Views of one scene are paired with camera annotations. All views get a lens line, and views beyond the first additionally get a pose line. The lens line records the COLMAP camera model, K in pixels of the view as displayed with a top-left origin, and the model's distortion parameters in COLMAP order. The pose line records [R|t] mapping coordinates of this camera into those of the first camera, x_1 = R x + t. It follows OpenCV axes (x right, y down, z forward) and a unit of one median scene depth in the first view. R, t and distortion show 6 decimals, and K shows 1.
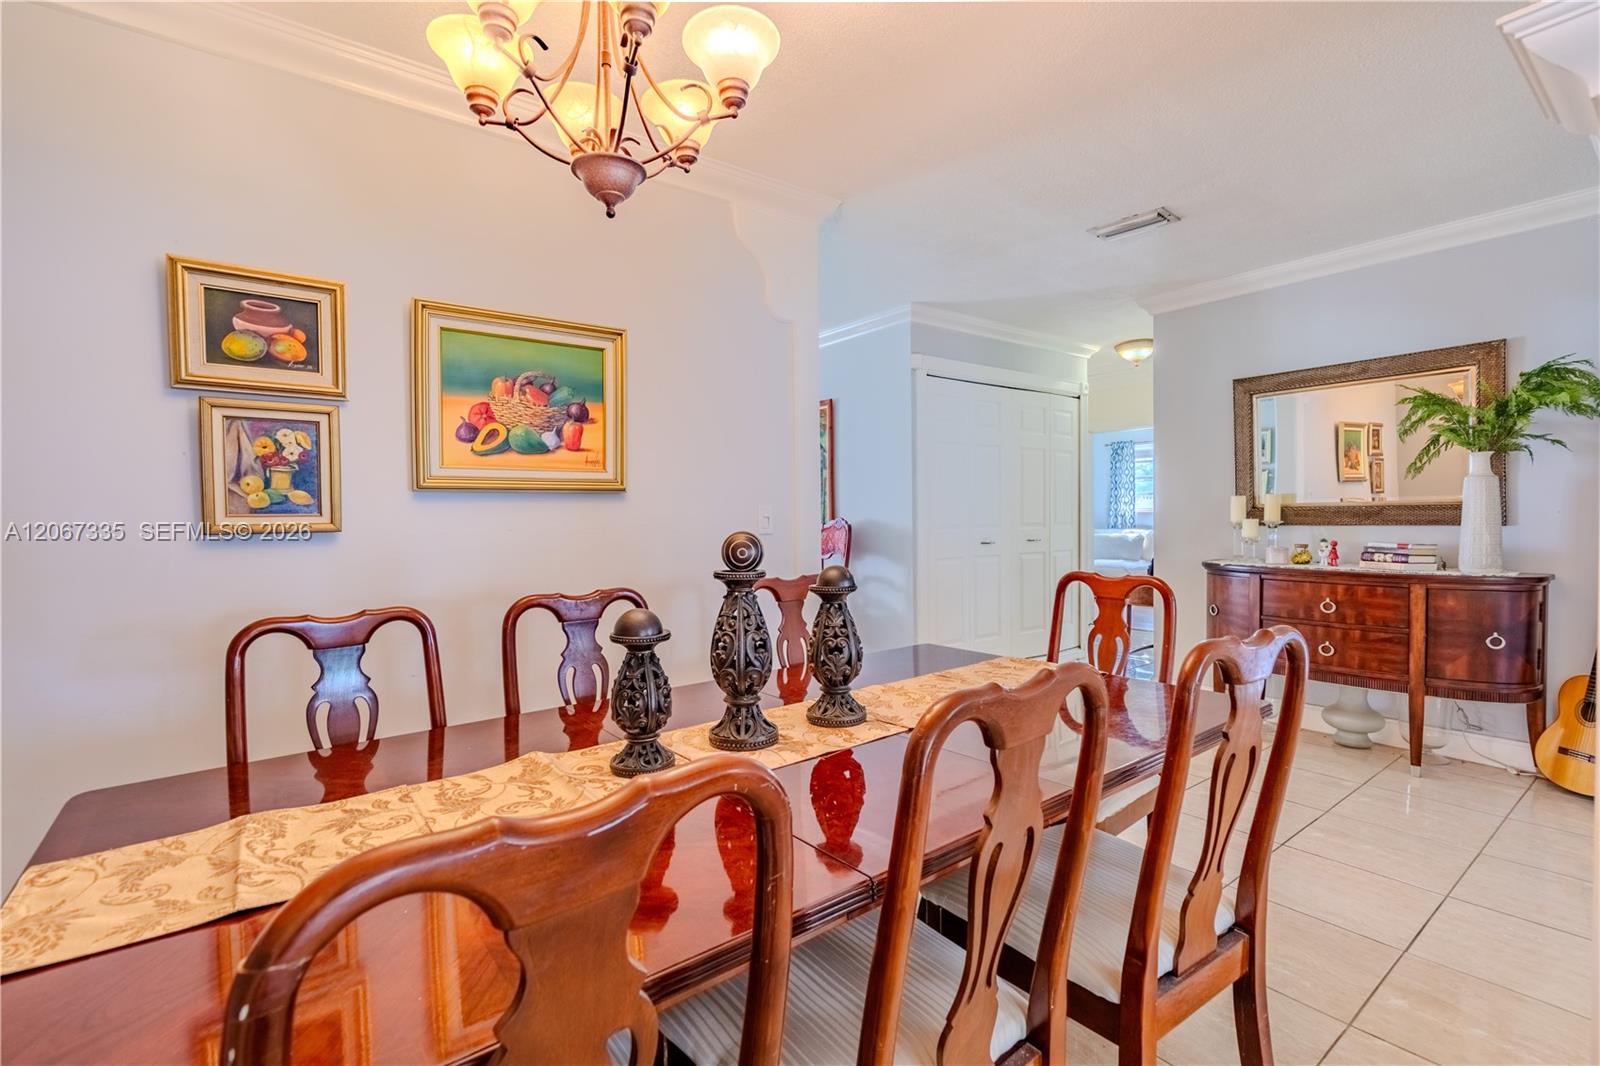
lens RADIAL K [[727.0, 0, 804.7], [0, 727.0, 533.0], [0, 0, 1]] dist [-0.004298, 0.000076]
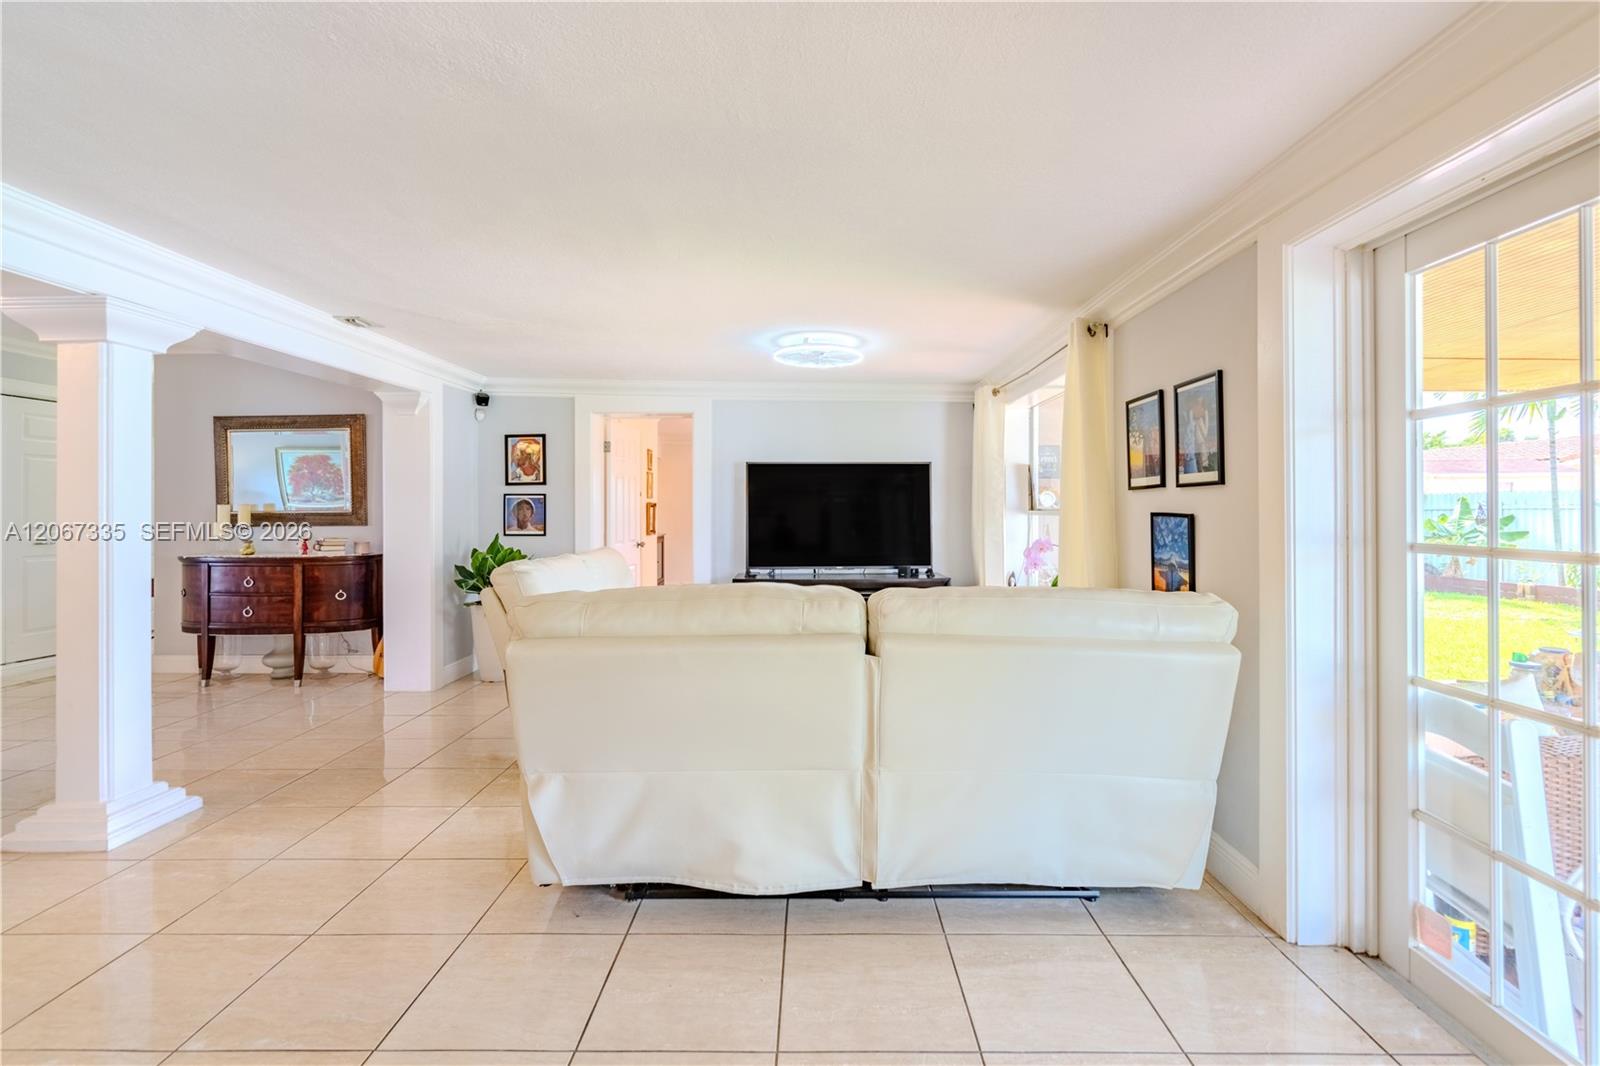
lens RADIAL K [[739.0, 0, 809.0], [0, 739.0, 505.0], [0, 0, 1]] dist [0.000136, 0.000520]
pose [[0.616587, 0.016120, 0.787121, 0.368921], [0.019232, 0.999184, -0.035528, 0.031164], [-0.787052, 0.037044, 0.615774, -1.201860]]
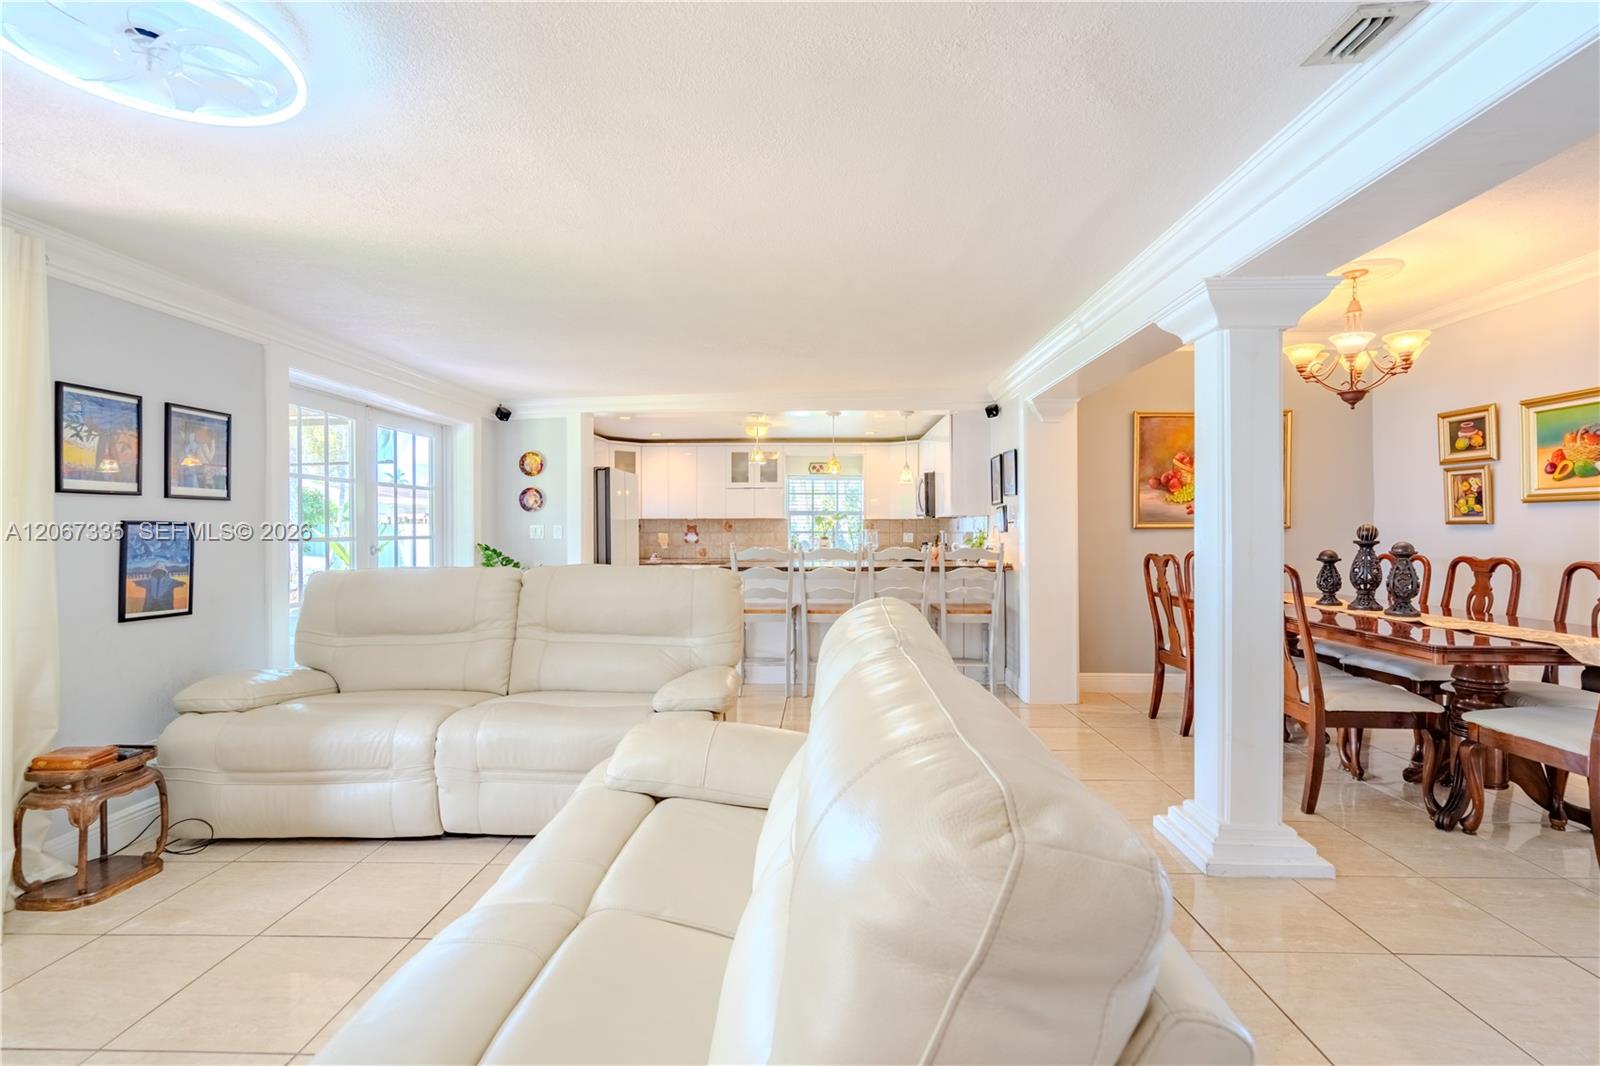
lens RADIAL K [[723.9, 0, 809.5], [0, 723.9, 534.6], [0, 0, 1]] dist [0.000037, 0.000205]
pose [[-0.628548, 0.021471, -0.777474, 1.925307], [-0.011740, 0.999243, 0.037086, -0.022730], [0.777682, 0.032438, -0.627821, 0.688706]]
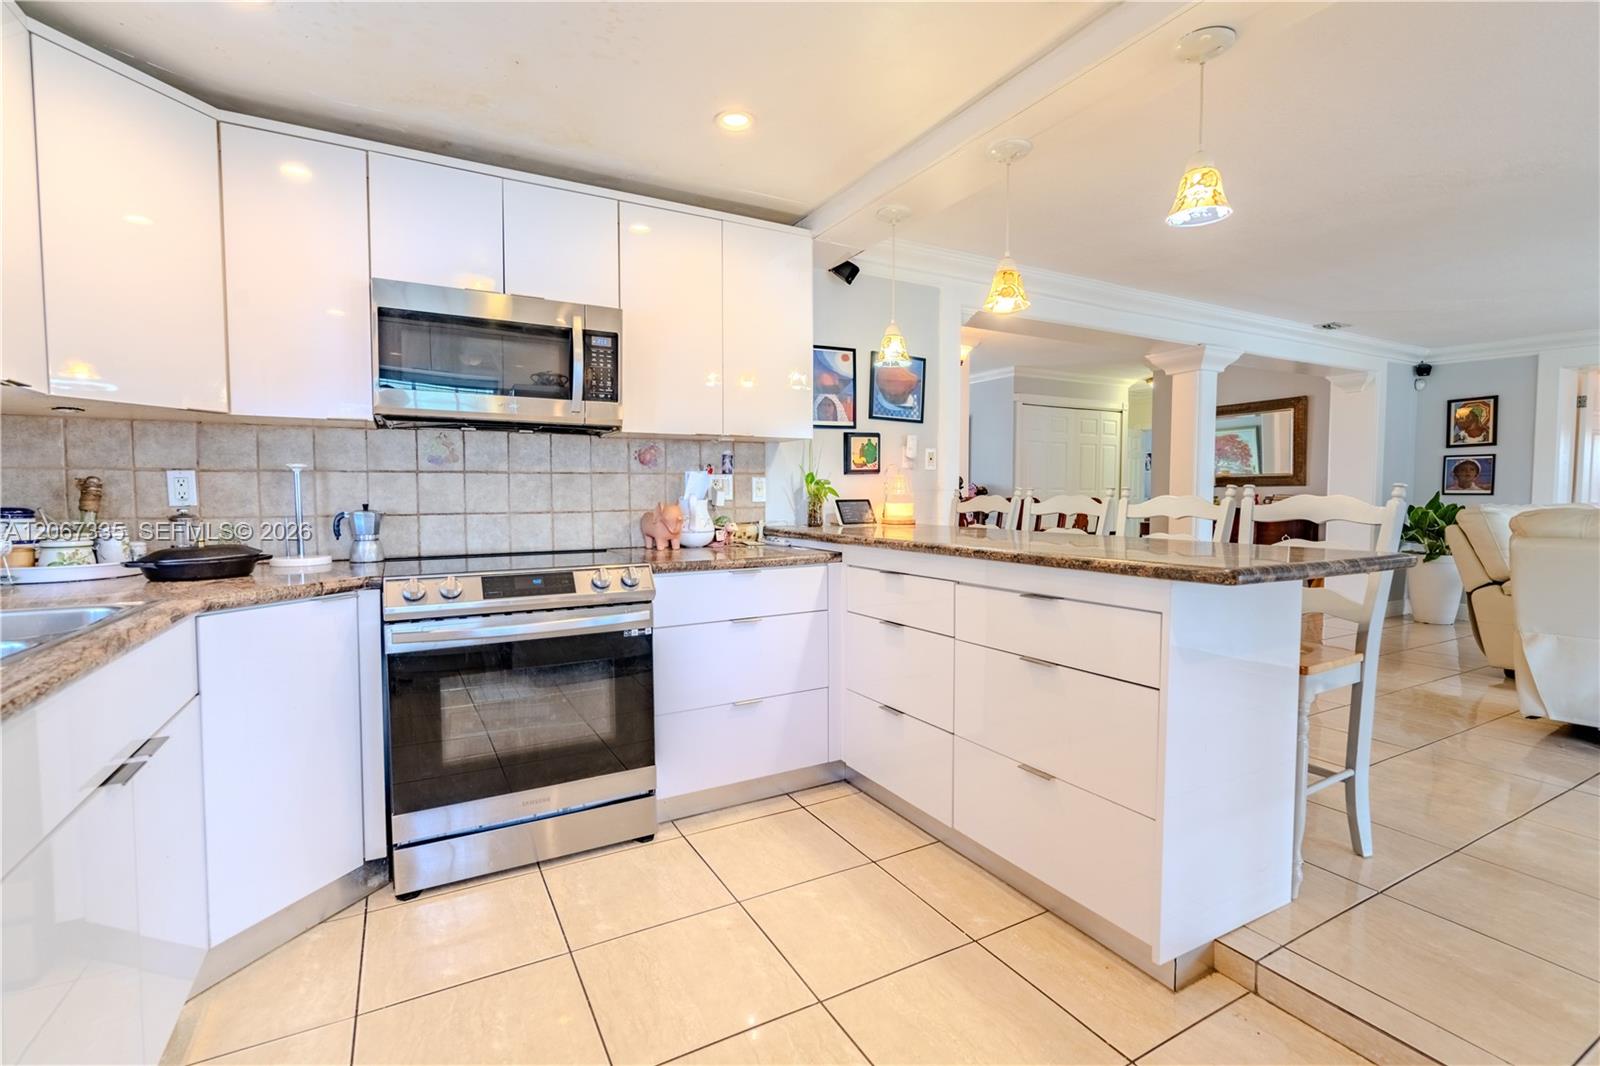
lens RADIAL K [[728.8, 0, 800.0], [0, 728.8, 533.0], [0, 0, 1]] dist [-0.001766, -0.000100]
pose [[0.987940, 0.021263, -0.153369, -0.195560], [-0.017246, 0.999474, 0.027474, 0.131828], [0.153872, -0.024498, 0.987787, -1.827374]]
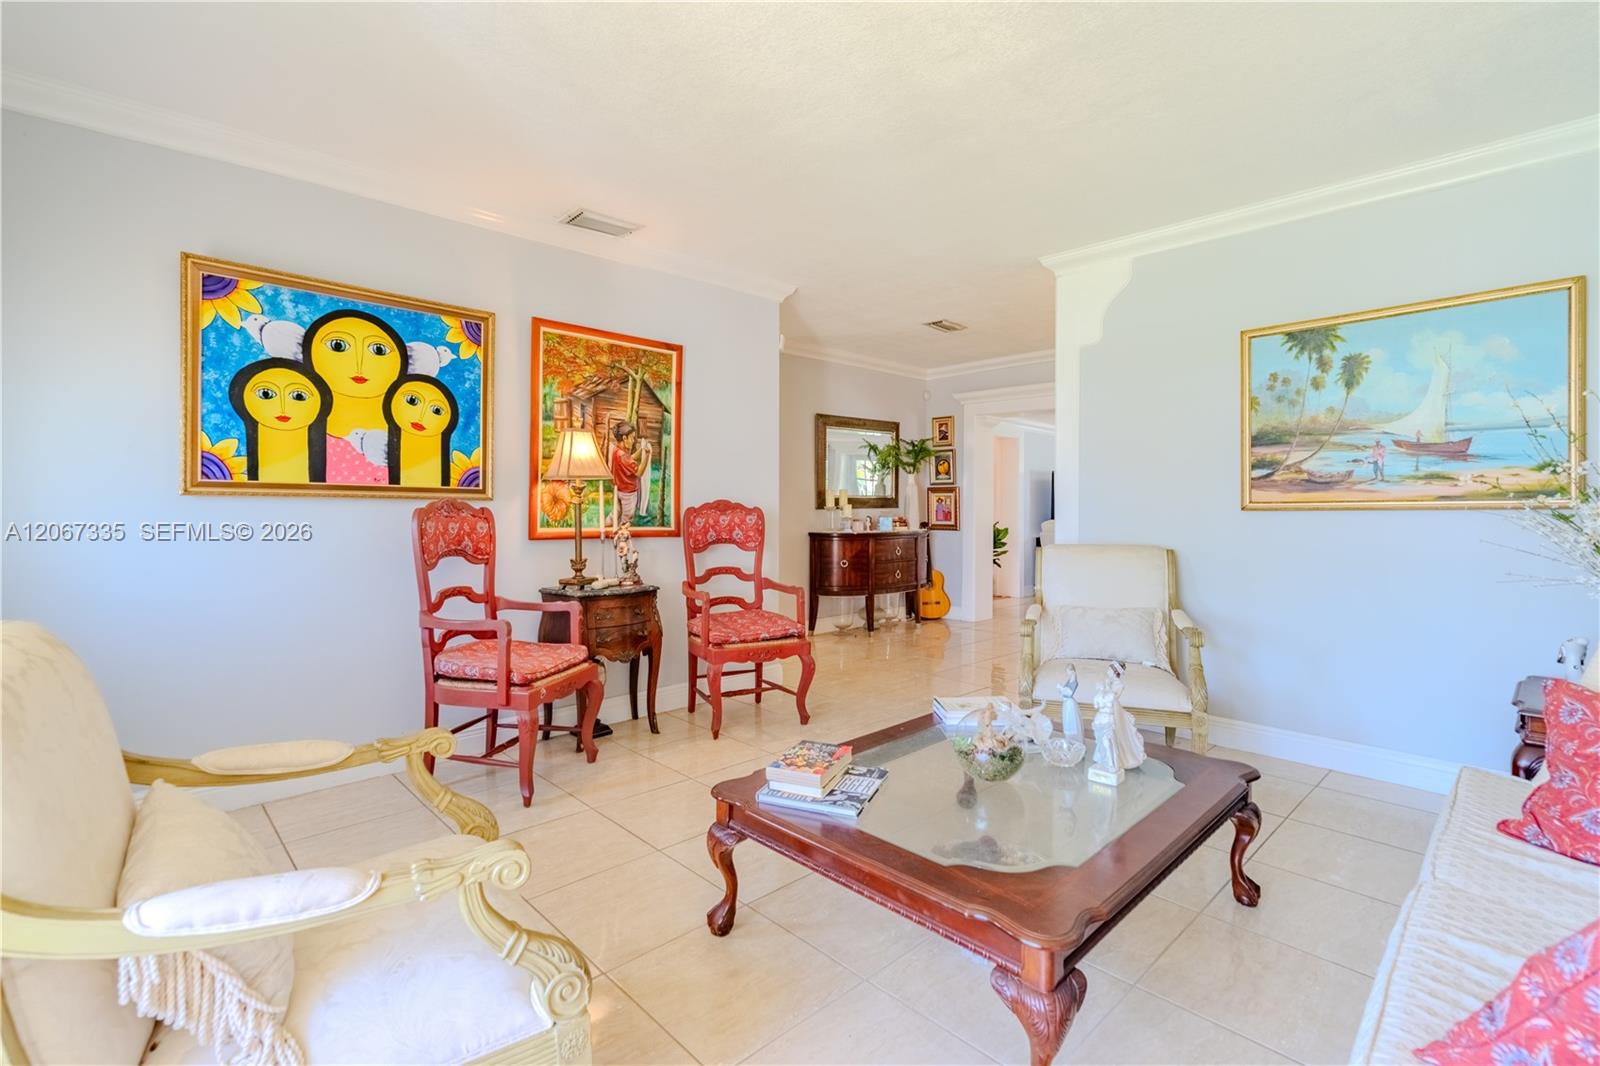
lens RADIAL K [[743.9, 0, 798.1], [0, 743.9, 509.3], [0, 0, 1]] dist [-0.001794, 0.000115]
pose [[-0.128475, 0.007288, 0.991686, -1.711223], [0.028397, 0.999590, -0.003667, -0.009305], [-0.991306, 0.027689, -0.128630, 2.238721]]
